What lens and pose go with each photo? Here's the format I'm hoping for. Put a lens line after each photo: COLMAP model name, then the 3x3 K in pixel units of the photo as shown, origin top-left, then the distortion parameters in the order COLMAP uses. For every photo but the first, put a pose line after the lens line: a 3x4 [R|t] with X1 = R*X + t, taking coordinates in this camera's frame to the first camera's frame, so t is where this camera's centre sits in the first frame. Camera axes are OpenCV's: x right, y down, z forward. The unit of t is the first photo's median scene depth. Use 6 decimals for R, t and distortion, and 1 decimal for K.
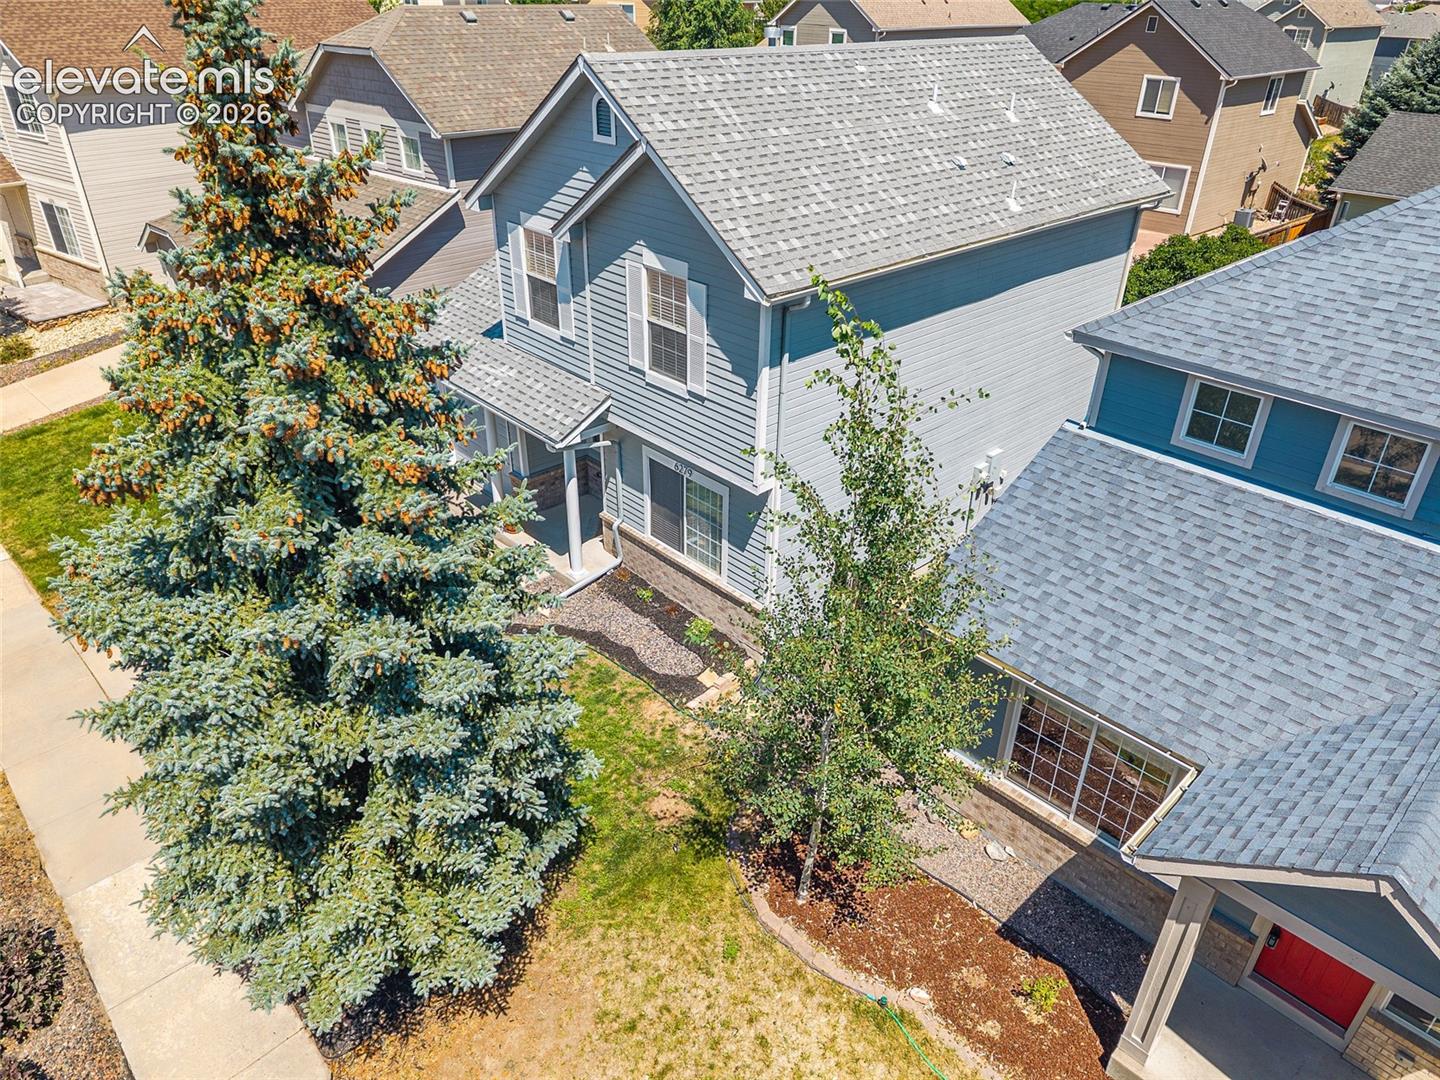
lens RADIAL K [[962.8, 0, 717.7], [0, 962.8, 545.0], [0, 0, 1]] dist [0.016007, -0.020082]
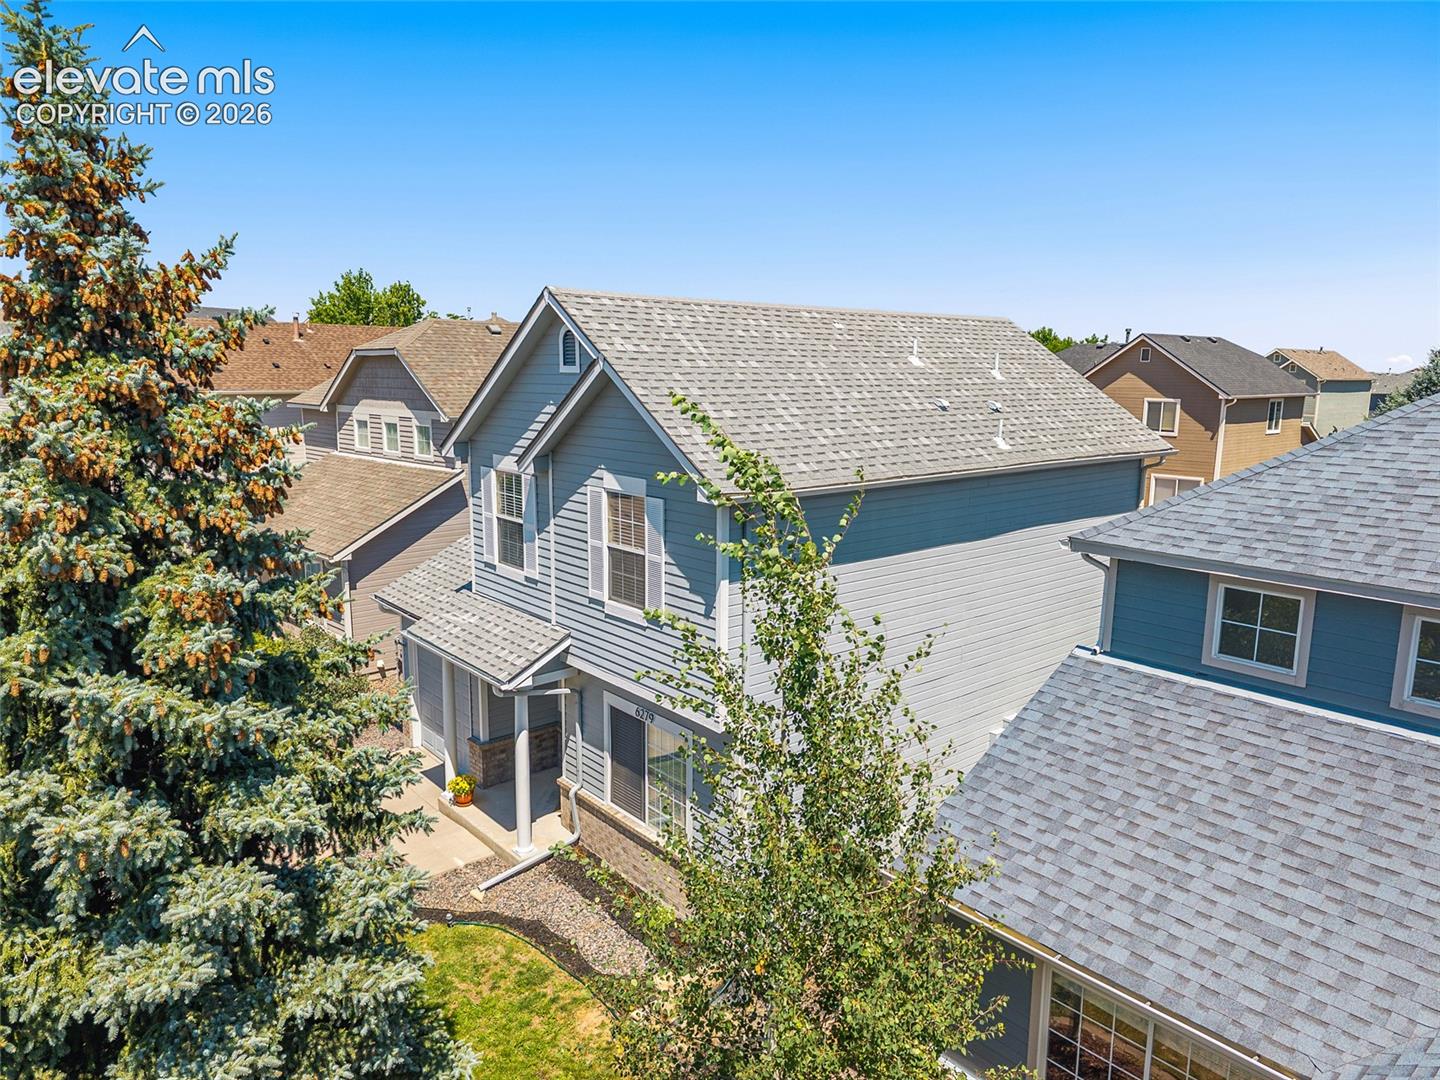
lens RADIAL K [[973.3, 0, 711.8], [0, 973.3, 529.5], [0, 0, 1]] dist [0.035367, -0.034303]
pose [[0.998478, 0.000495, -0.055149, 0.080444], [-0.020321, 0.932905, -0.359550, 0.087676], [0.051271, 0.360123, 0.931495, 0.127239]]
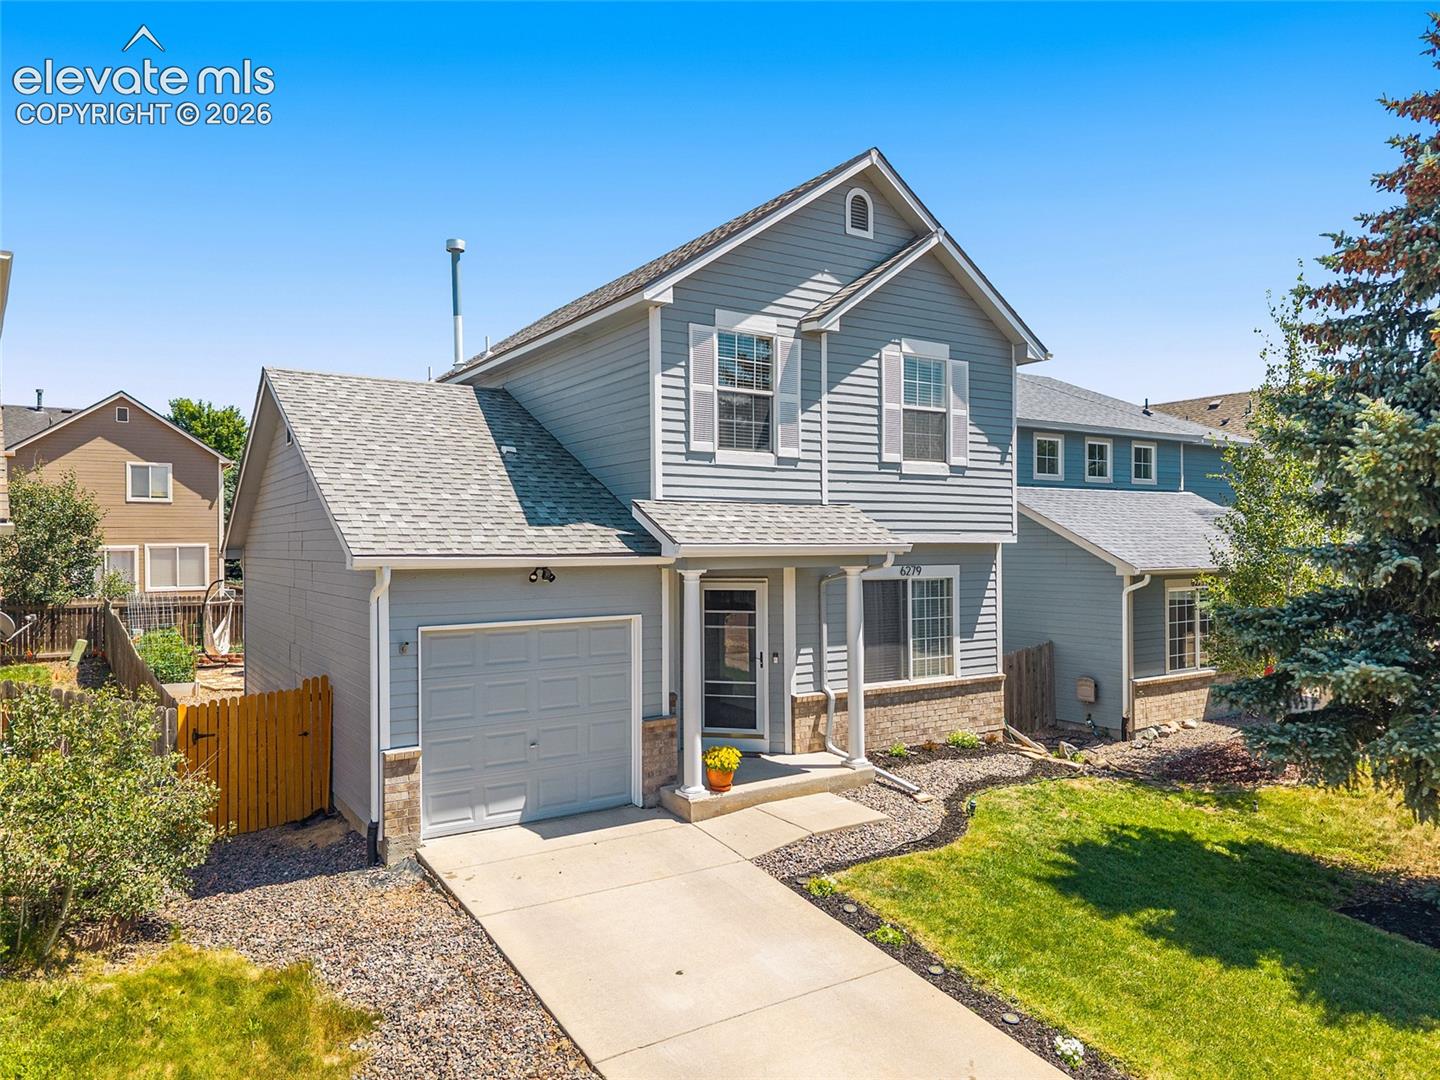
lens RADIAL K [[962.8, 0, 717.7], [0, 962.8, 545.0], [0, 0, 1]] dist [0.016007, -0.020082]
pose [[0.167958, -0.019561, 0.985600, -1.085301], [0.509804, 0.857449, -0.069859, -0.142828], [-0.843736, 0.514197, 0.153988, 1.090346]]
